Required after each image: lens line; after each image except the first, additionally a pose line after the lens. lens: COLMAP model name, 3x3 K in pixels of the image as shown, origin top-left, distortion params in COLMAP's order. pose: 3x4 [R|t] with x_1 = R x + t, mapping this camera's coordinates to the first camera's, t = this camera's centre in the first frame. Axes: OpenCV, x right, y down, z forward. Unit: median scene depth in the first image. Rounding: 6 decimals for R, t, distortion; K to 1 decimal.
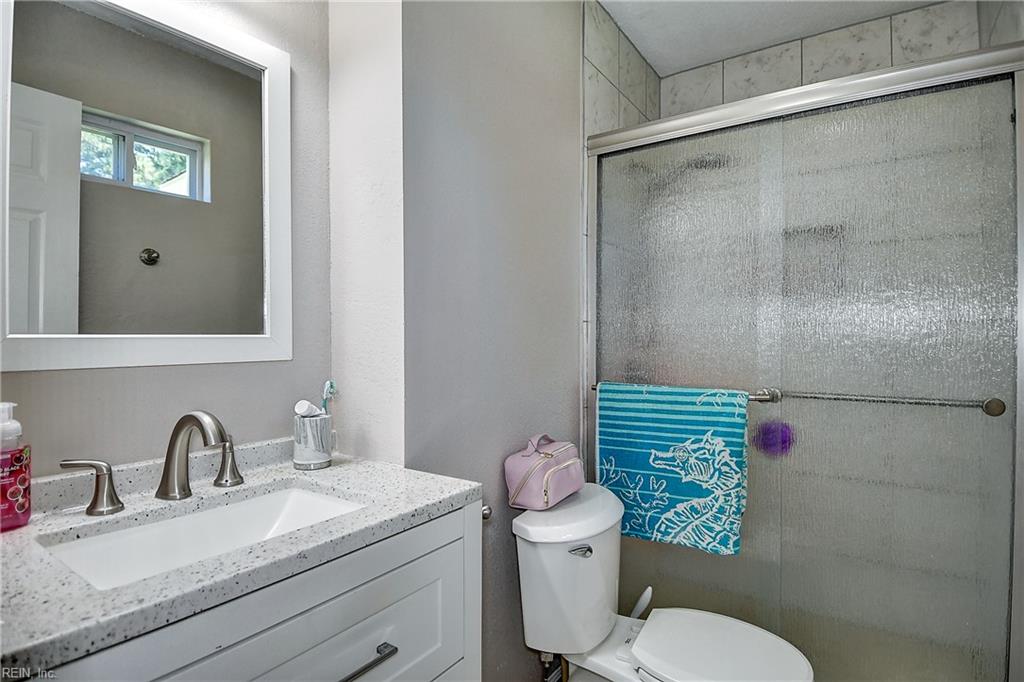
lens RADIAL K [[524.9, 0, 507.6], [0, 524.9, 336.0], [0, 0, 1]] dist [-0.029220, -0.008608]
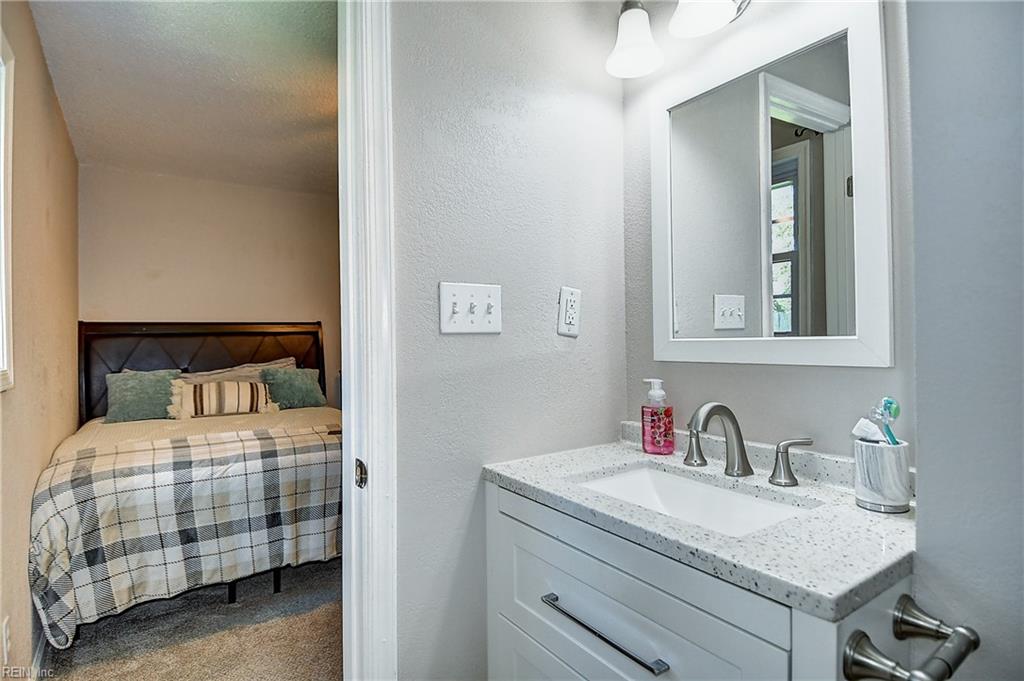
lens RADIAL K [[524.9, 0, 533.4], [0, 524.9, 335.9], [0, 0, 1]] dist [-0.029220, -0.008608]
pose [[-0.341508, -0.002650, -0.939875, 0.691359], [0.011142, 0.999914, -0.006868, -0.004460], [0.939813, -0.012818, -0.341450, 1.041403]]
